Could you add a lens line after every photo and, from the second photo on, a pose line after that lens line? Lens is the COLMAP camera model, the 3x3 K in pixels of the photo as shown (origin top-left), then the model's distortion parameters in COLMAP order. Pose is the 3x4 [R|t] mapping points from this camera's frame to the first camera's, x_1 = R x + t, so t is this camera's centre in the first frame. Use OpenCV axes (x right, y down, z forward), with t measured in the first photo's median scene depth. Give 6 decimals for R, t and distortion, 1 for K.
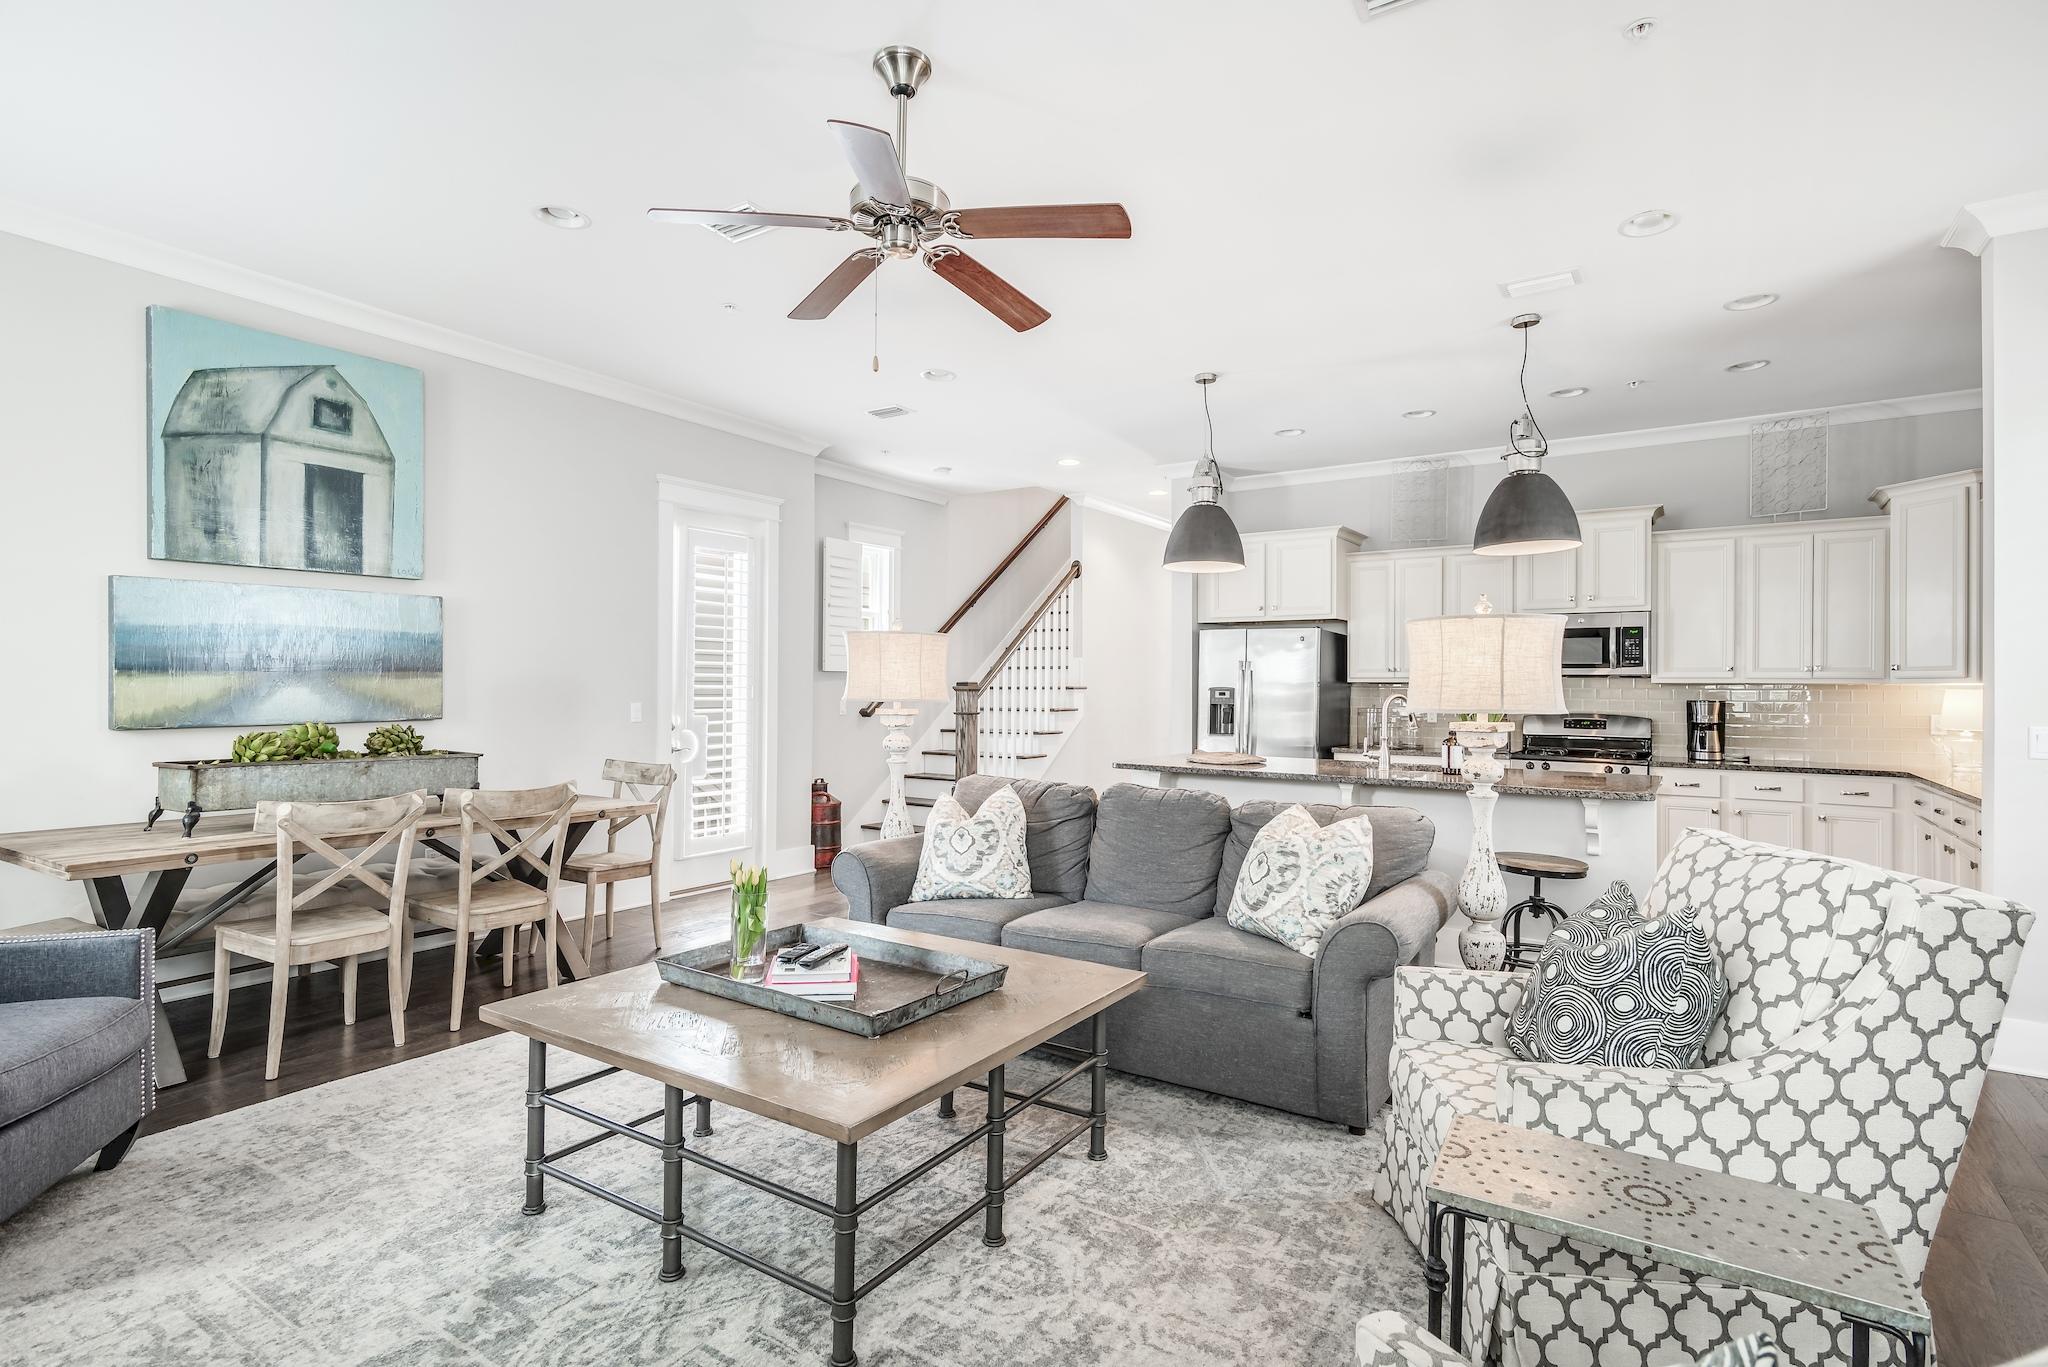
lens RADIAL K [[1003.5, 0, 1008.3], [0, 1003.5, 685.1], [0, 0, 1]] dist [-0.003466, -0.000570]
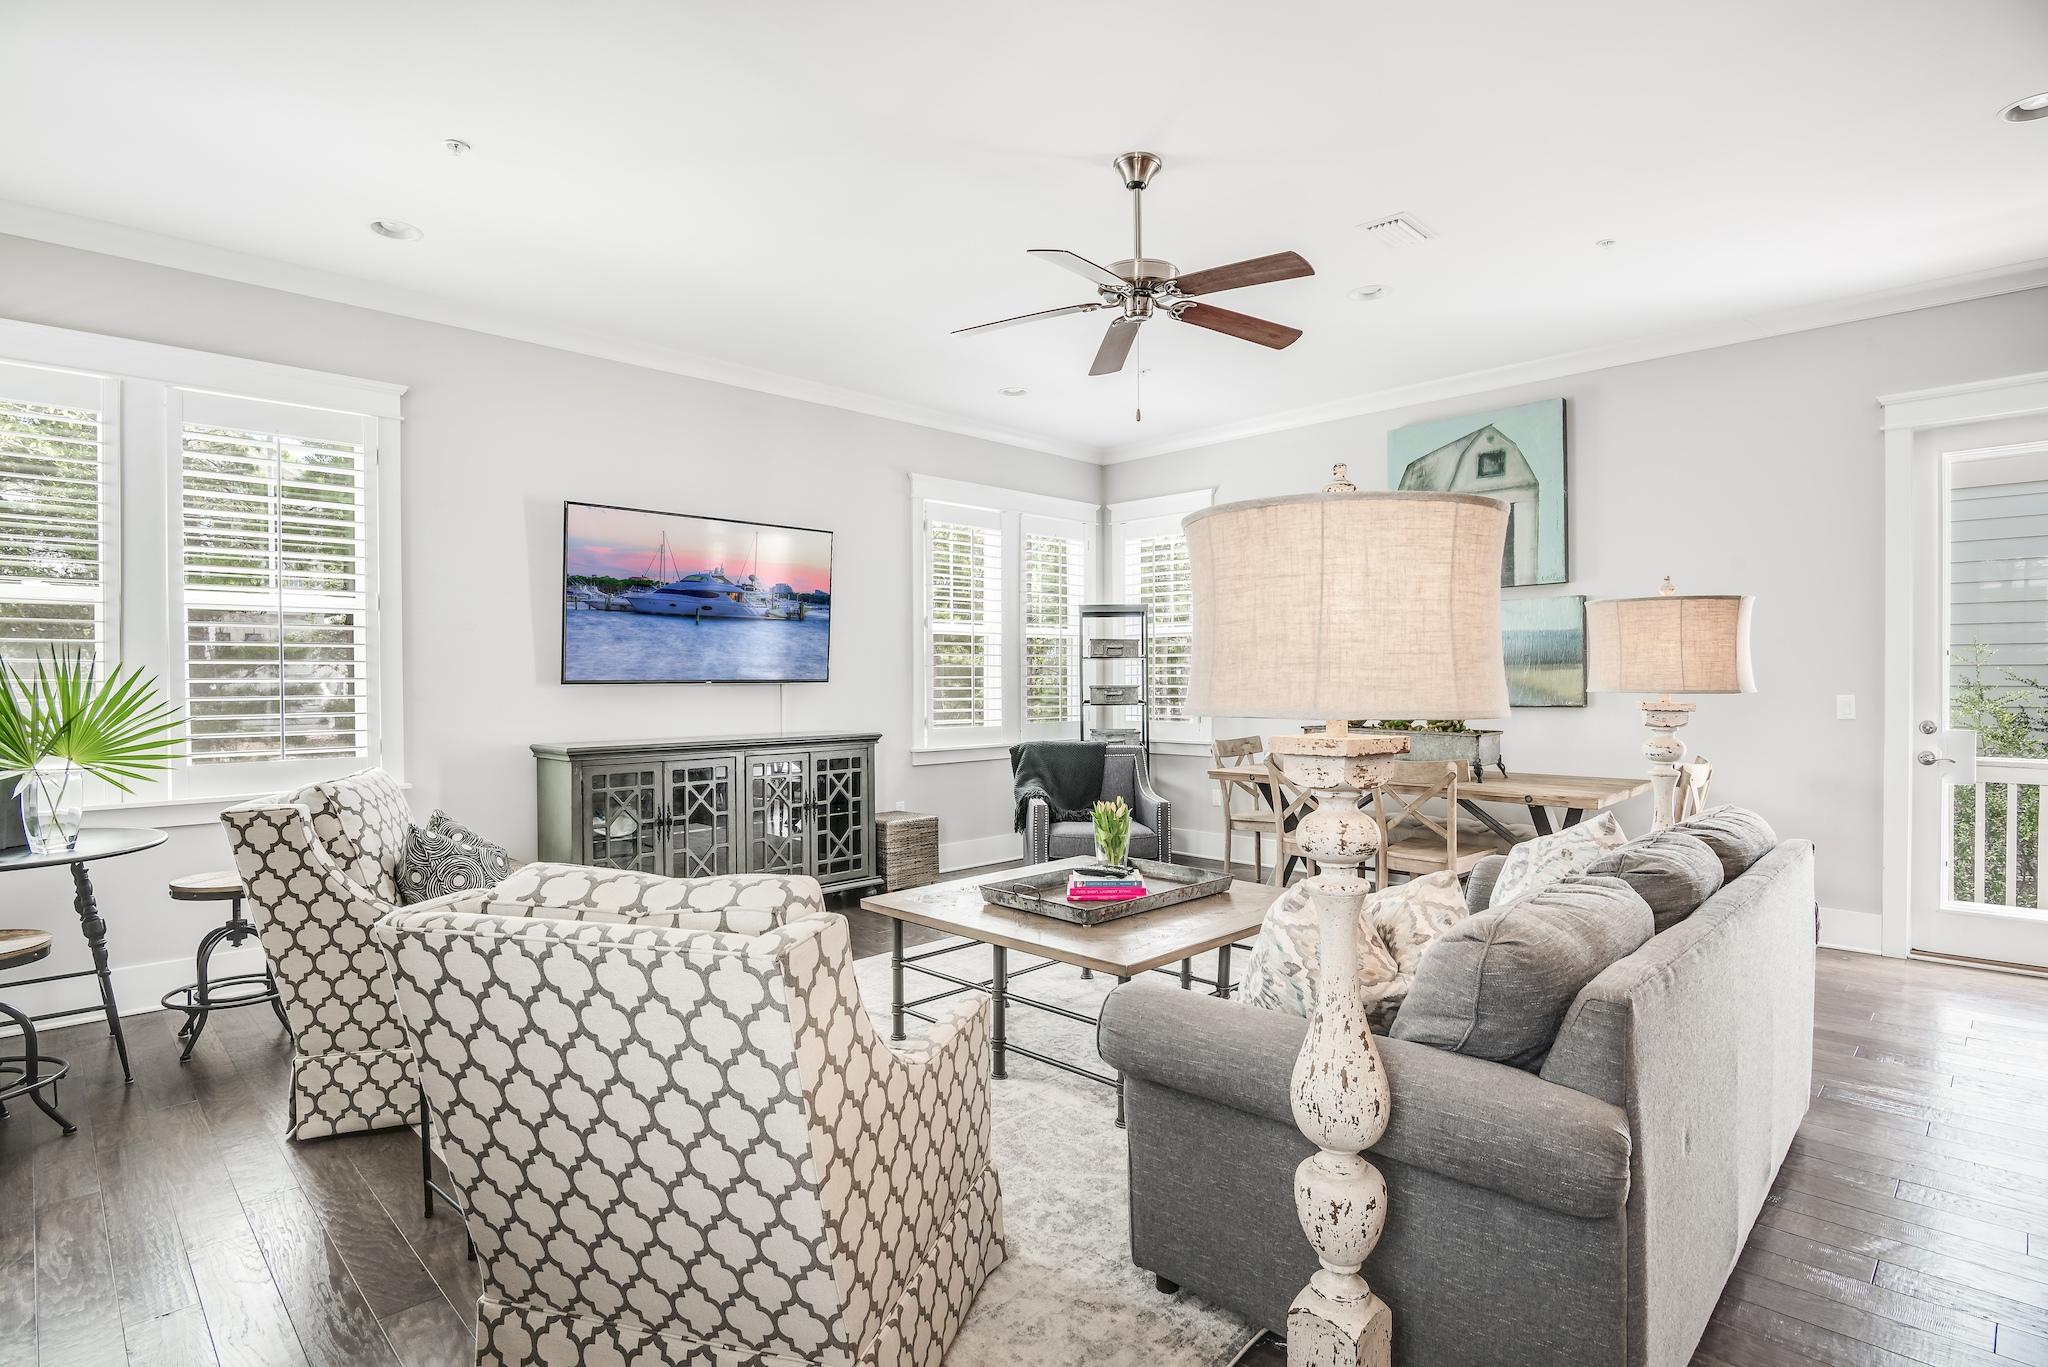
lens RADIAL K [[1003.5, 0, 1008.3], [0, 1003.5, 685.1], [0, 0, 1]] dist [-0.003466, -0.000570]
pose [[-0.192259, -0.004919, -0.981332, 0.686110], [0.002485, 0.999982, -0.005500, 0.016233], [0.981341, -0.003496, -0.192243, 0.642112]]
